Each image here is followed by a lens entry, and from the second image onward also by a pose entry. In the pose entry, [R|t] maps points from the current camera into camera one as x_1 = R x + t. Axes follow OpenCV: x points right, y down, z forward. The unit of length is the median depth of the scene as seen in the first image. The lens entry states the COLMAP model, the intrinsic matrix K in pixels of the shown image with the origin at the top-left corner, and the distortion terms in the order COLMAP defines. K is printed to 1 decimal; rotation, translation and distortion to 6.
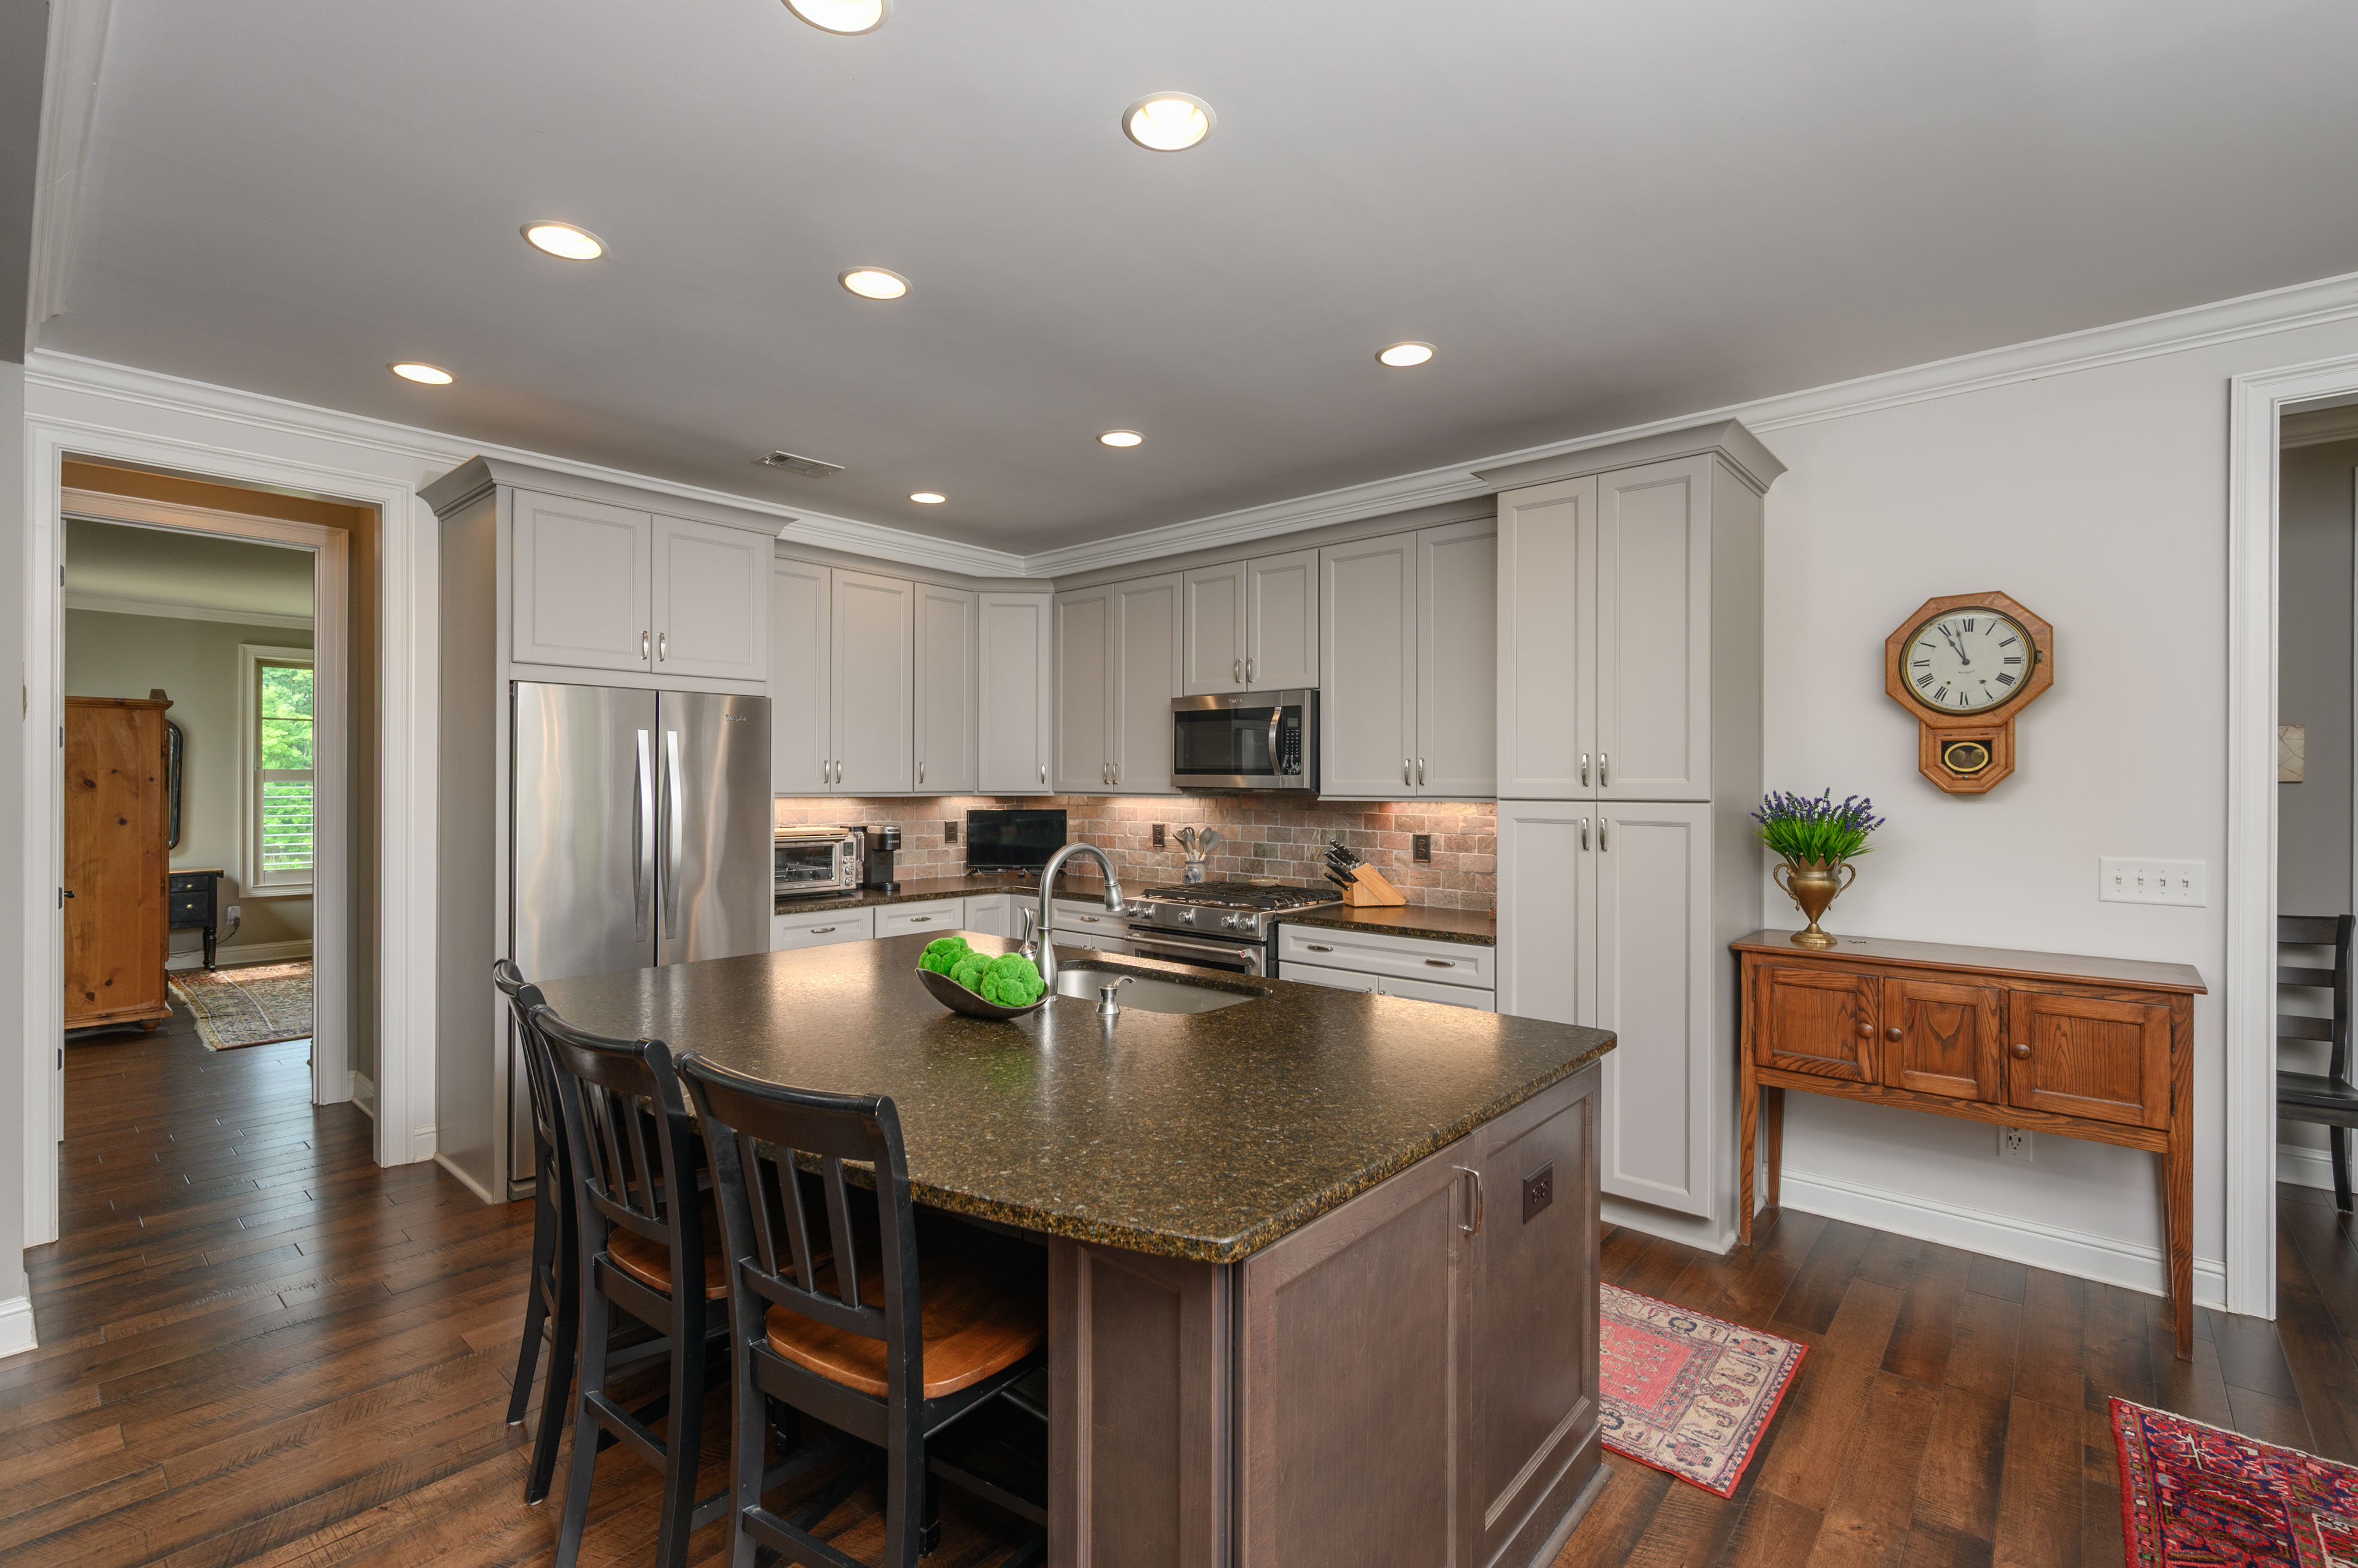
lens RADIAL K [[1050.4, 0, 1183.4], [0, 1050.4, 776.6], [0, 0, 1]] dist [-0.000921, -0.000845]
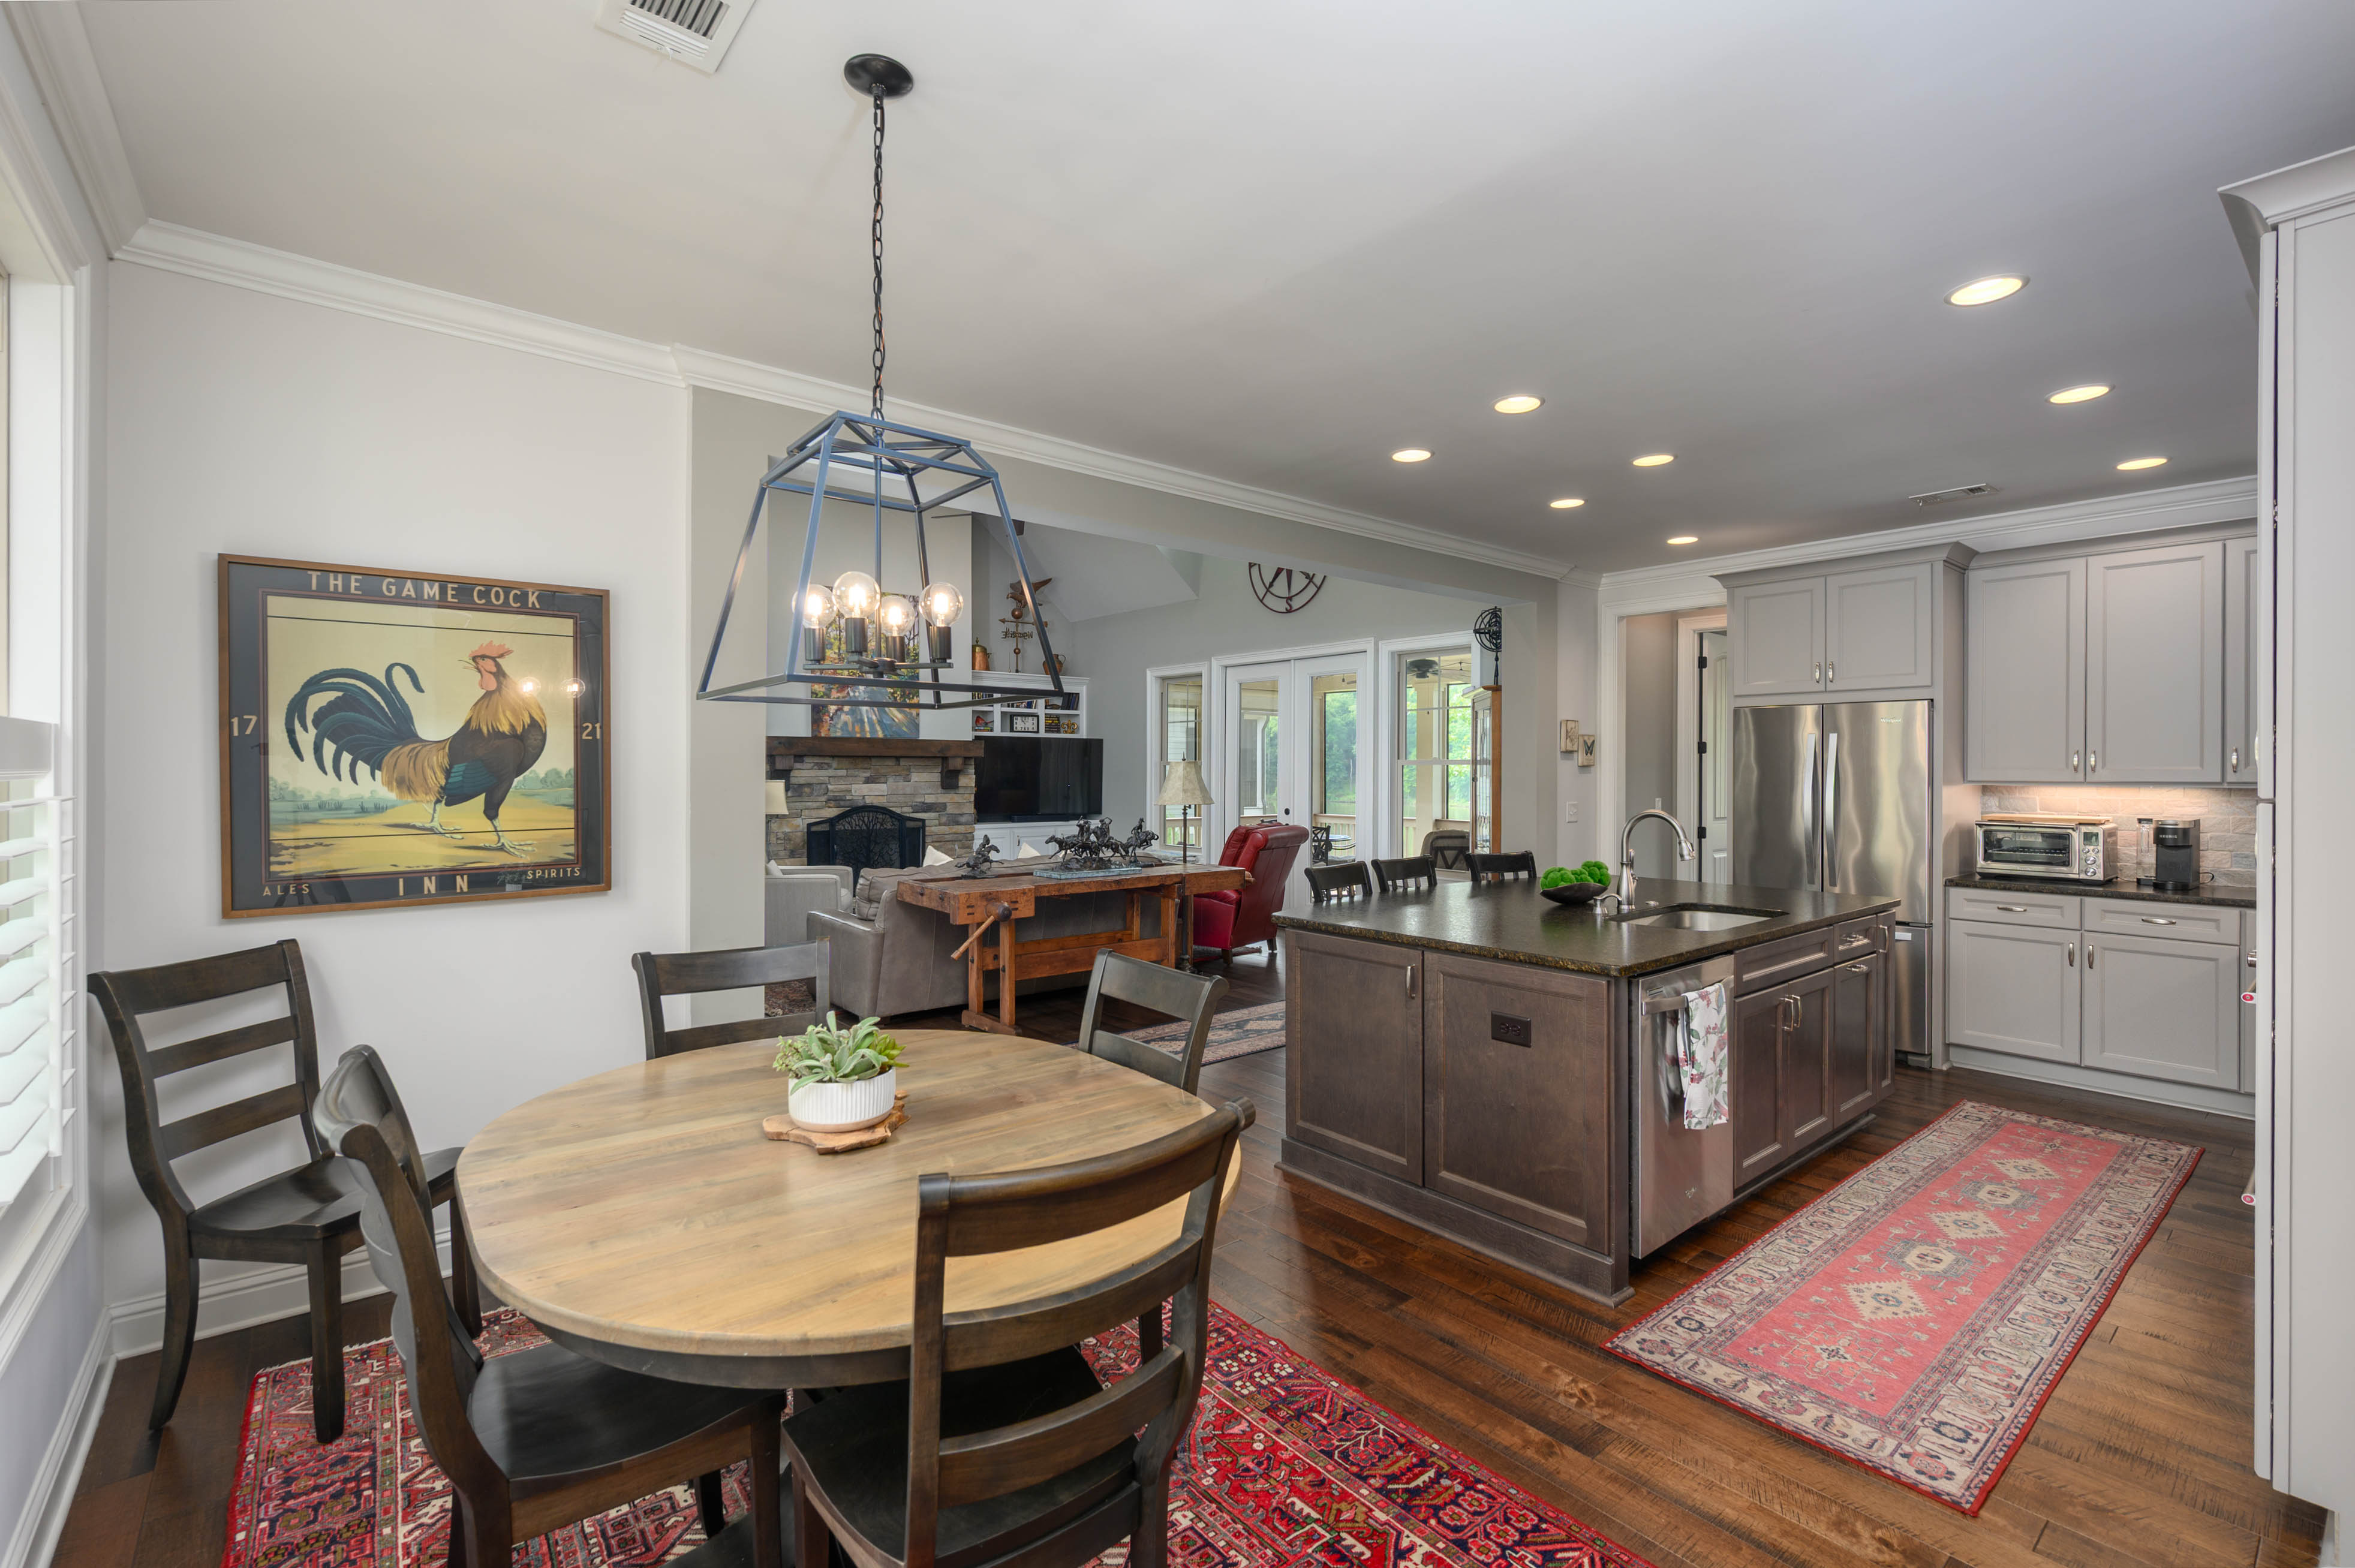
lens RADIAL K [[1039.8, 0, 1180.0], [0, 1039.8, 775.6], [0, 0, 1]] dist [-0.000576, 0.000887]
pose [[-0.159462, 0.001909, -0.987202, 1.138312], [0.003800, 0.999992, 0.001320, 0.007083], [0.987197, -0.003540, -0.159468, 0.447378]]
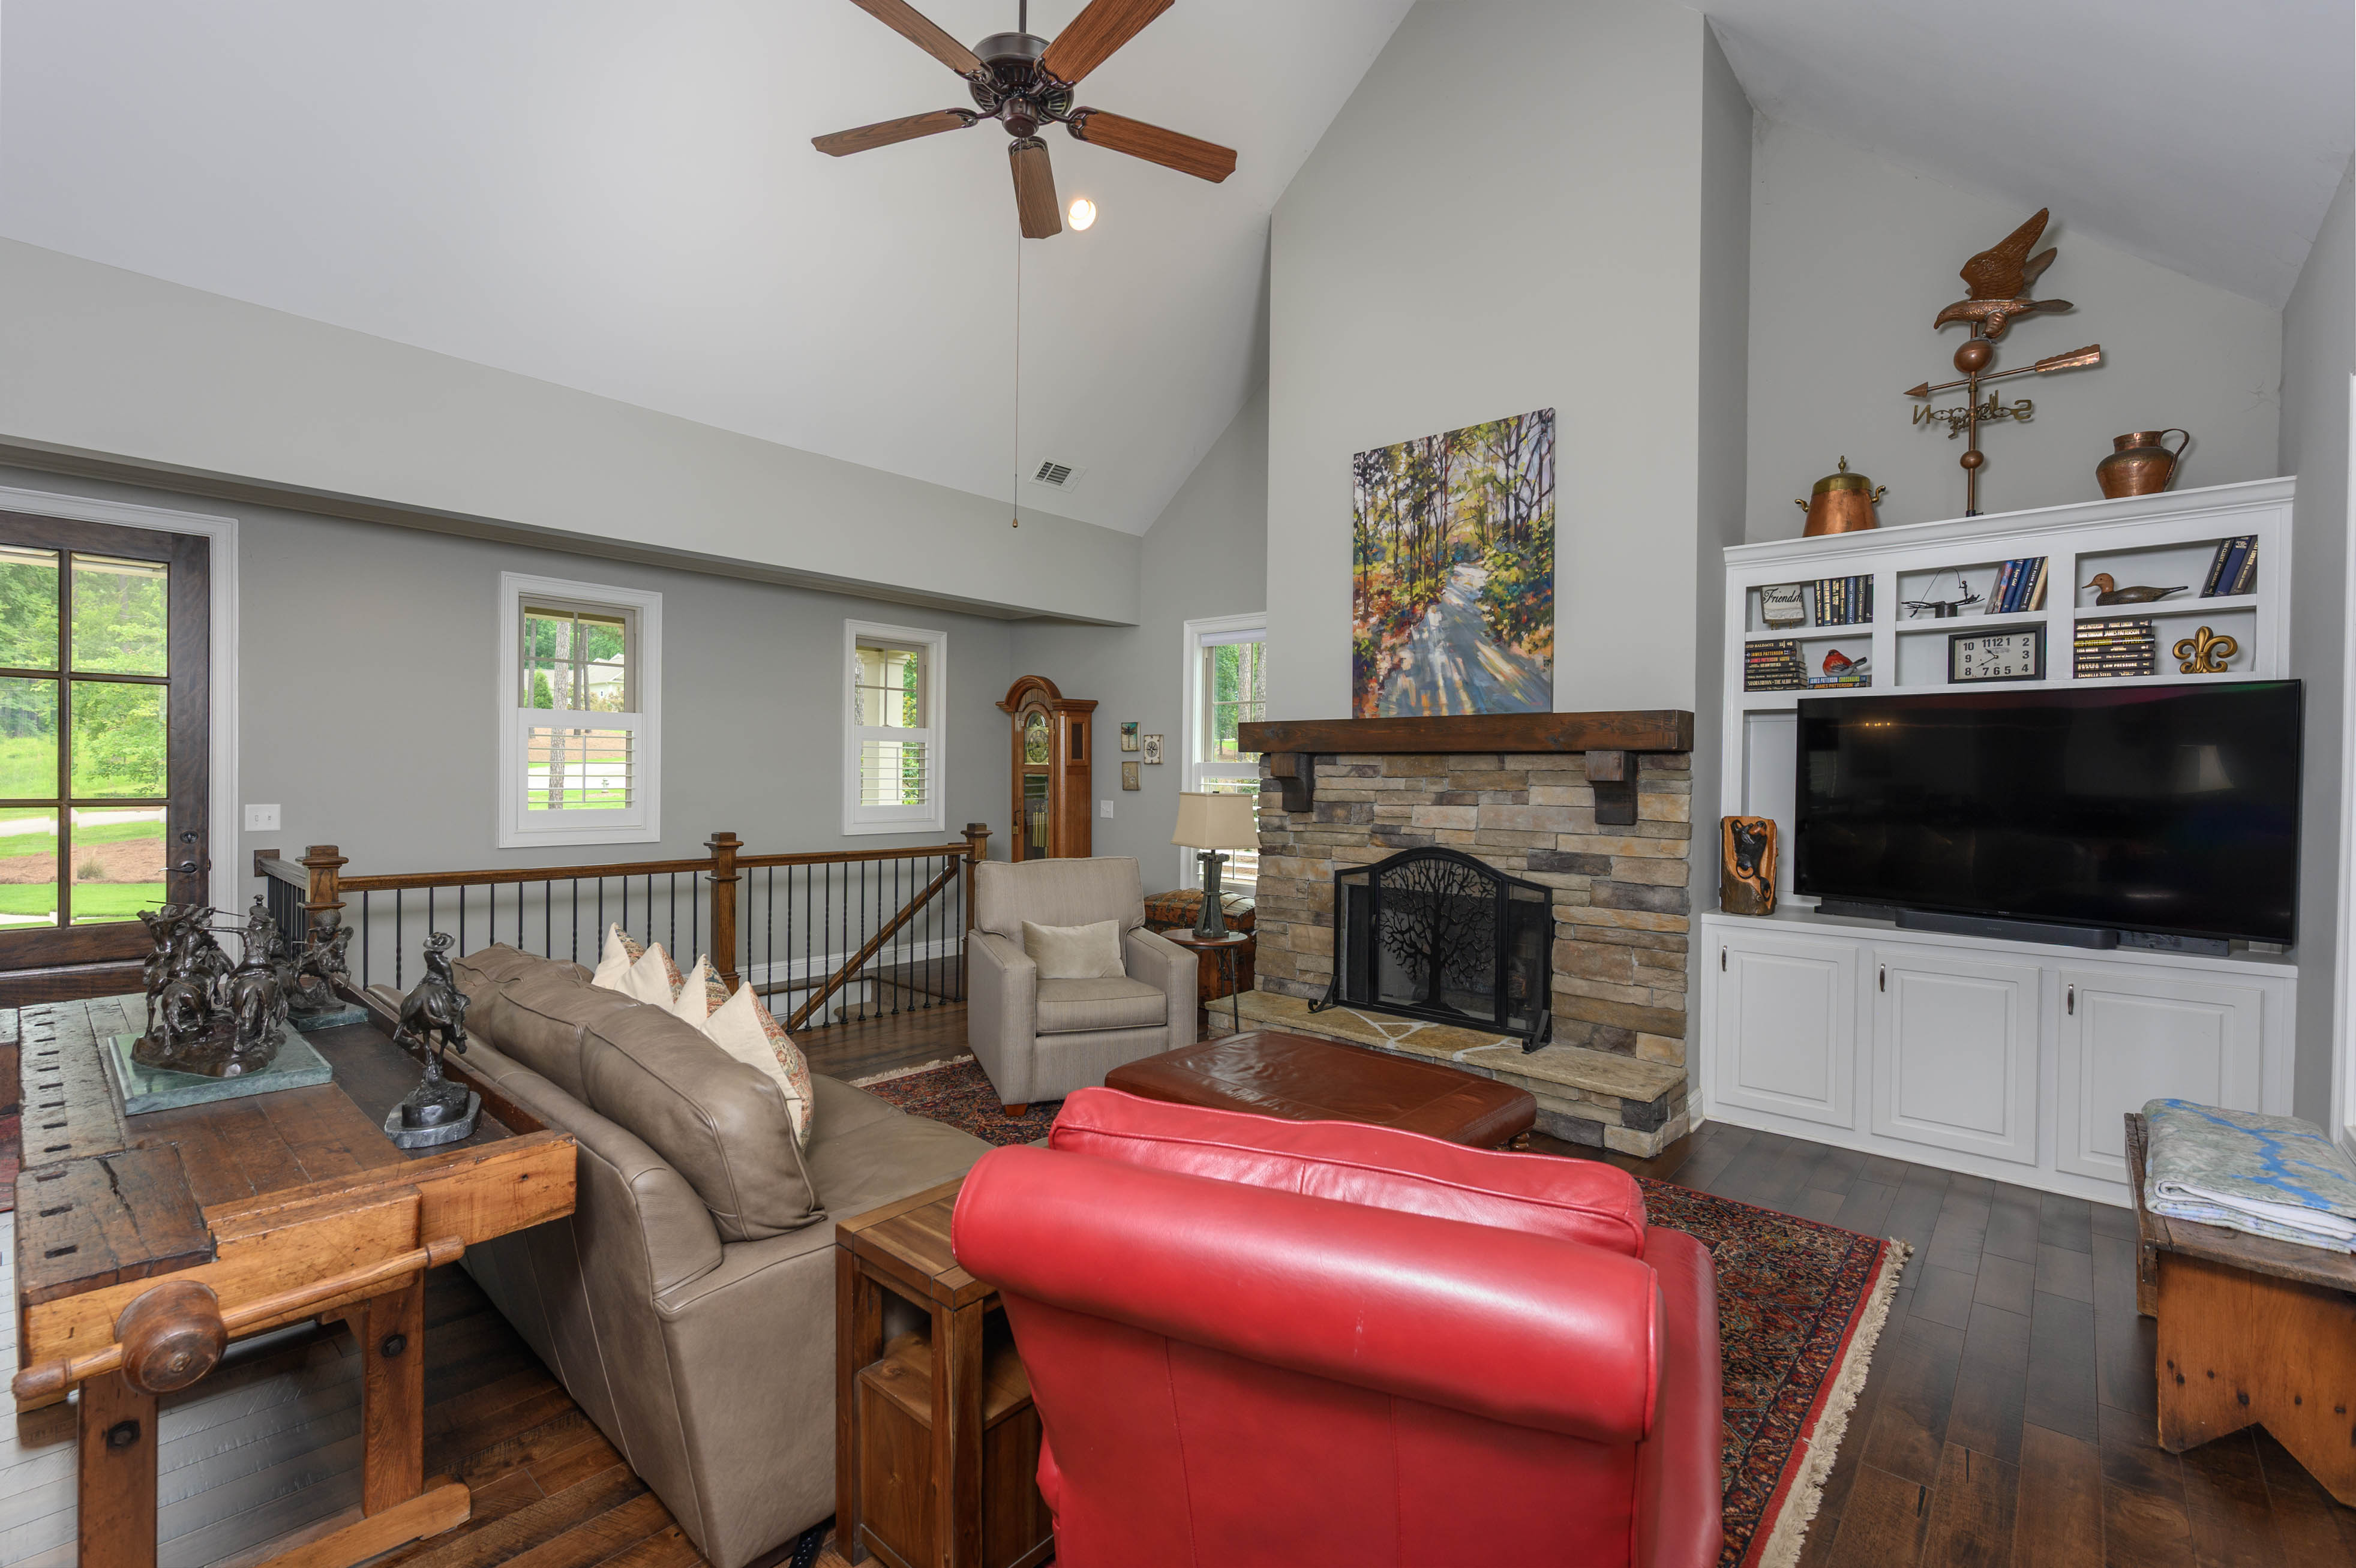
lens RADIAL K [[1040.2, 0, 1180.5], [0, 1040.2, 775.6], [0, 0, 1]] dist [-0.000576, 0.000887]
pose [[-0.999829, -0.016932, 0.007397, -1.187102], [-0.016984, 0.999830, -0.007135, 0.004227], [-0.007275, -0.007260, -0.999947, 0.626095]]
